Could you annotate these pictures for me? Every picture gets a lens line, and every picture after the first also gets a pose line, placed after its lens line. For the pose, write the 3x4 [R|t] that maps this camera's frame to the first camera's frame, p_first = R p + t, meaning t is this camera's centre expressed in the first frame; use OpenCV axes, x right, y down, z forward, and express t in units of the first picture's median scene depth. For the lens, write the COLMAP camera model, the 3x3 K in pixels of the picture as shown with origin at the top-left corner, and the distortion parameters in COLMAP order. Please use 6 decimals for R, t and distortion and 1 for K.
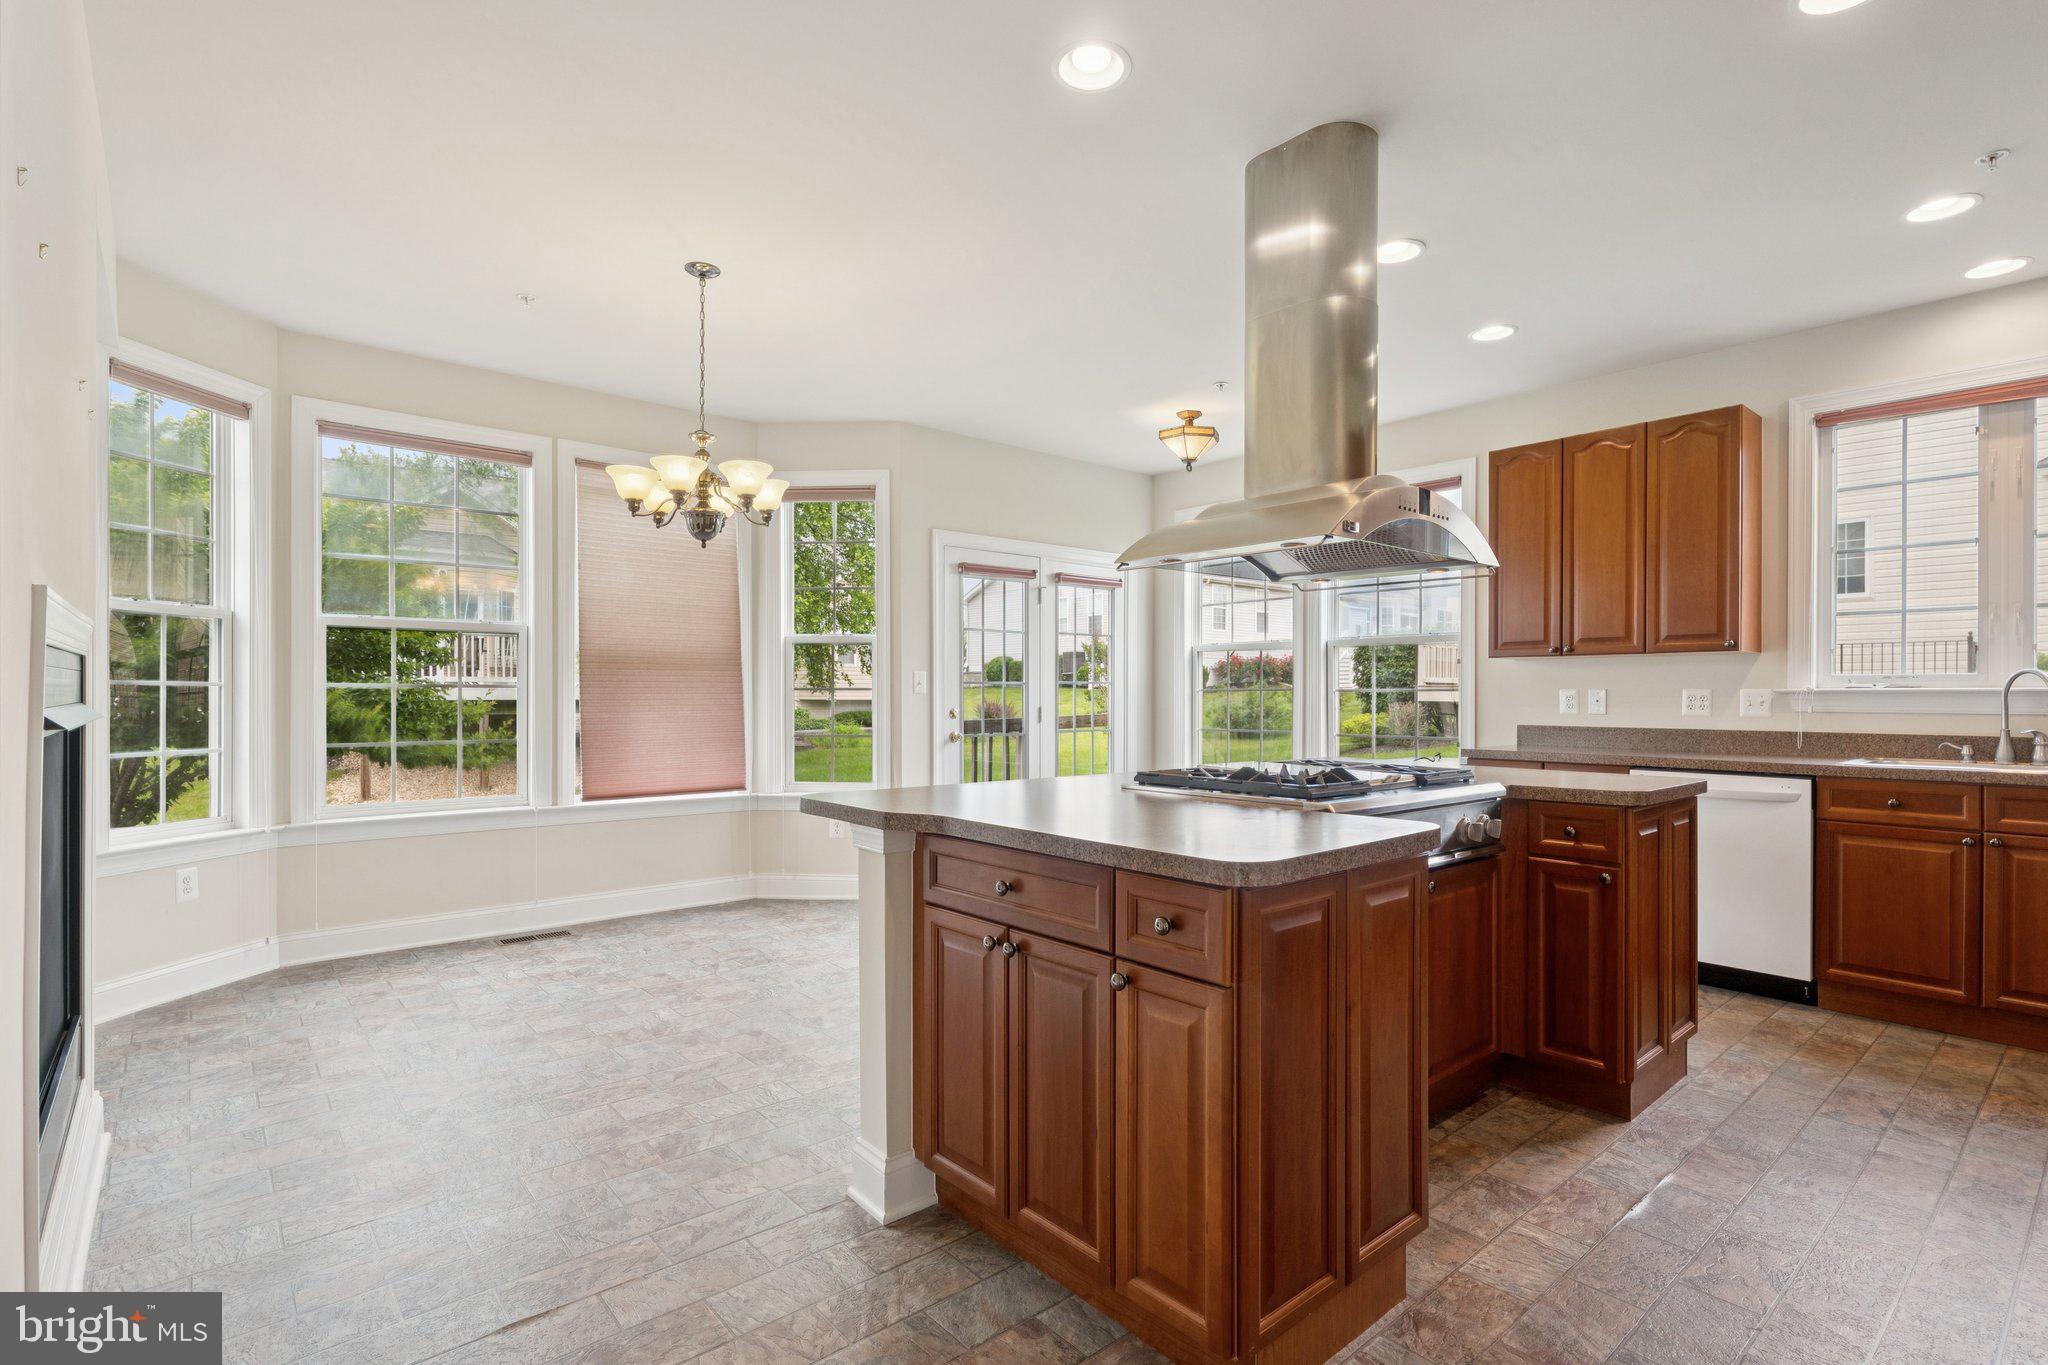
lens RADIAL K [[972.4, 0, 1061.2], [0, 972.4, 688.6], [0, 0, 1]] dist [0.009652, 0.000546]
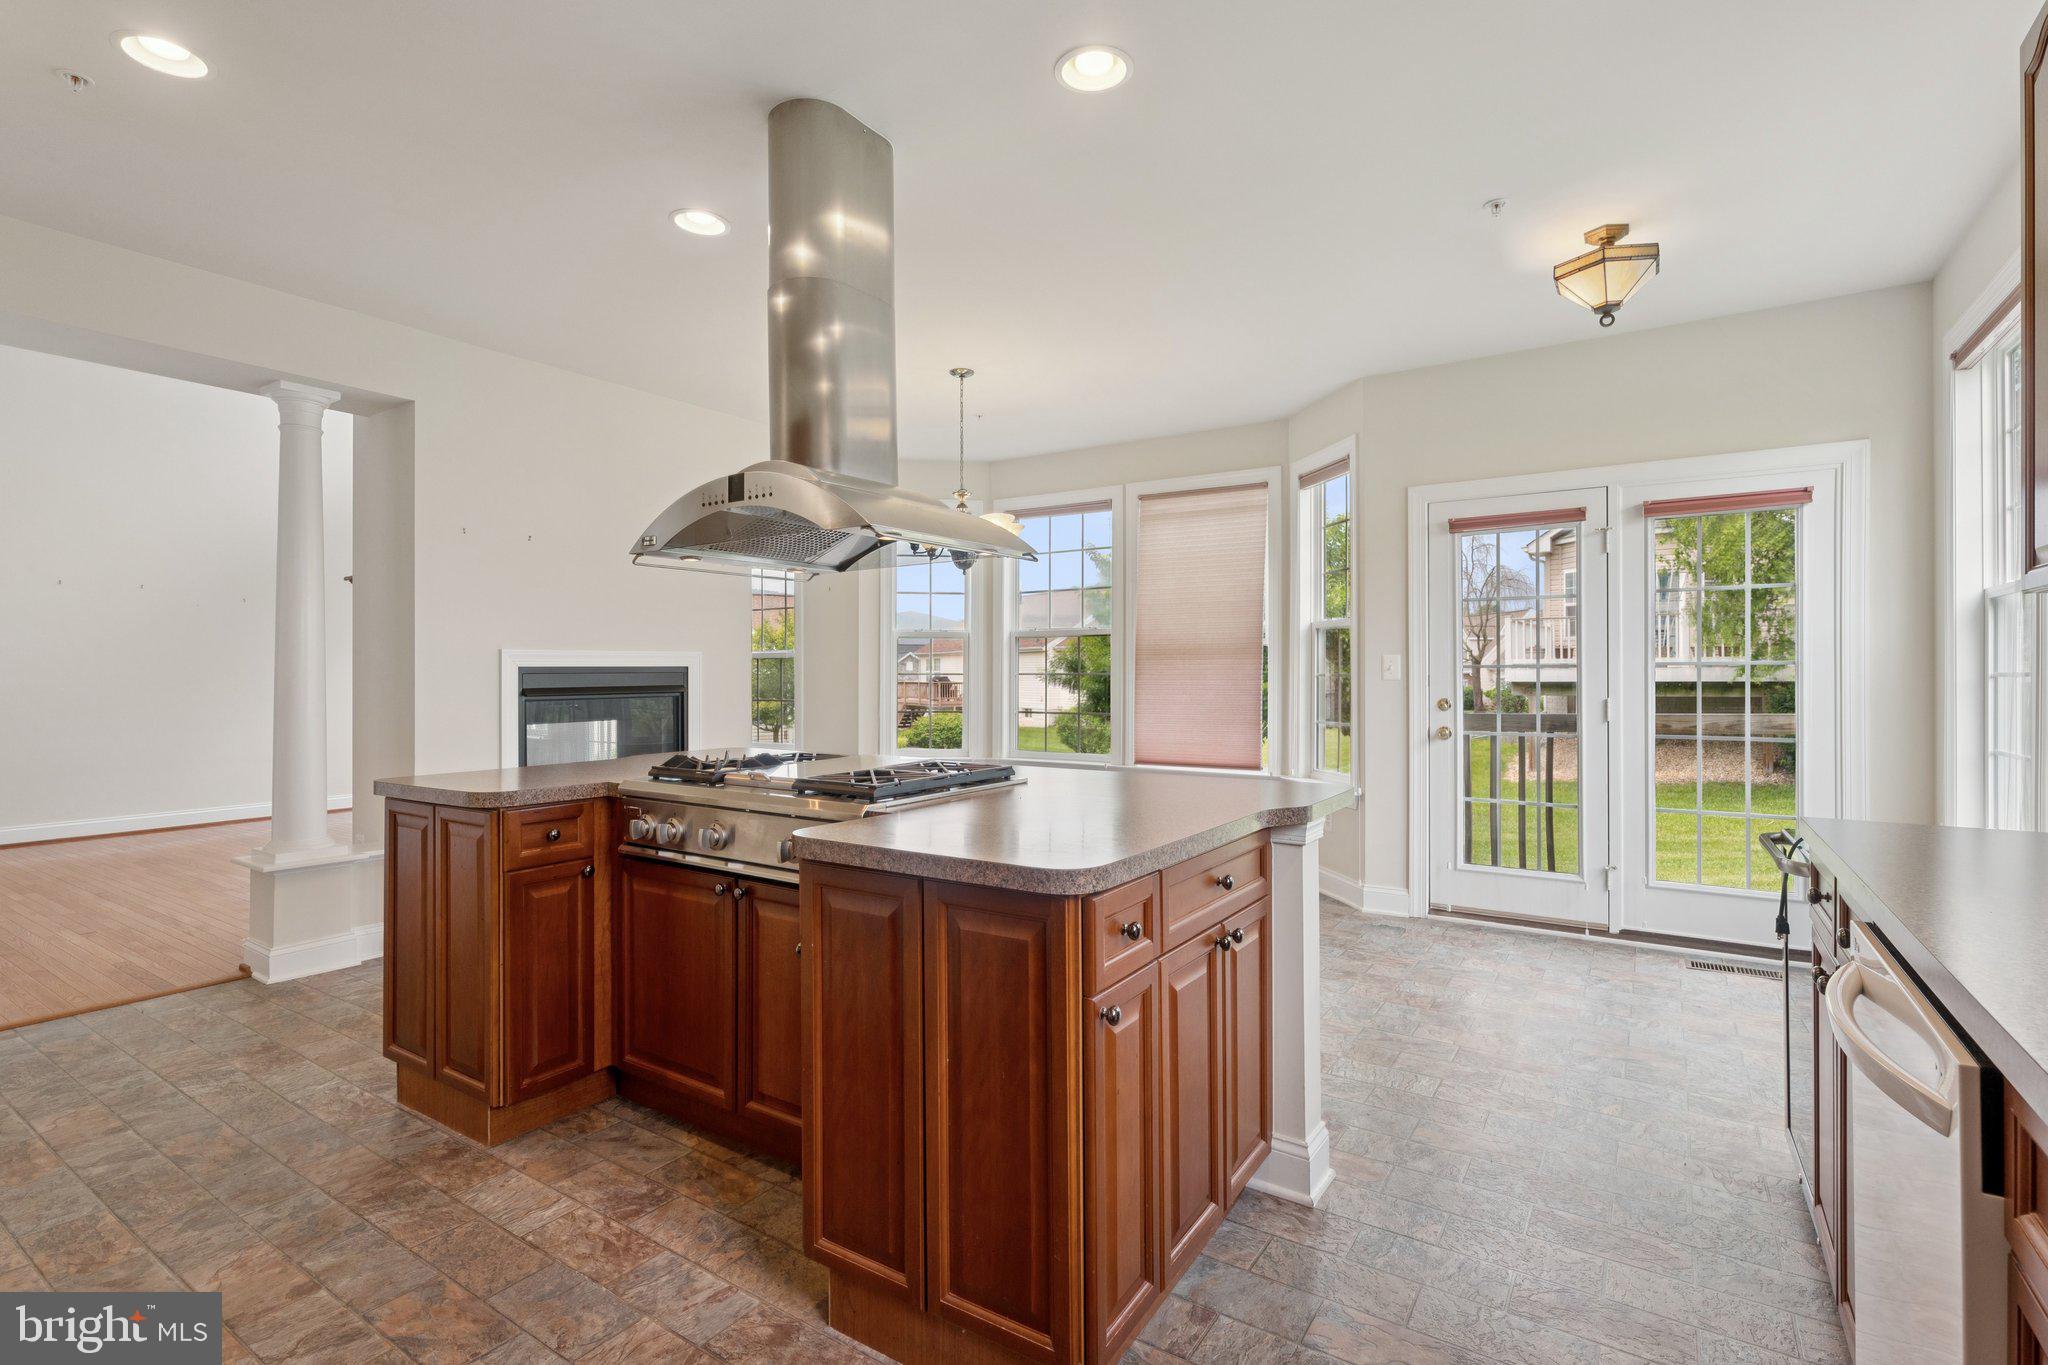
lens RADIAL K [[972.4, 0, 1036.7], [0, 972.4, 681.4], [0, 0, 1]] dist [0.009652, 0.000546]
pose [[0.257939, 0.012099, -0.966086, 0.736360], [0.010892, 0.999822, 0.015430, -0.012898], [0.966100, -0.014503, 0.257761, 0.556629]]
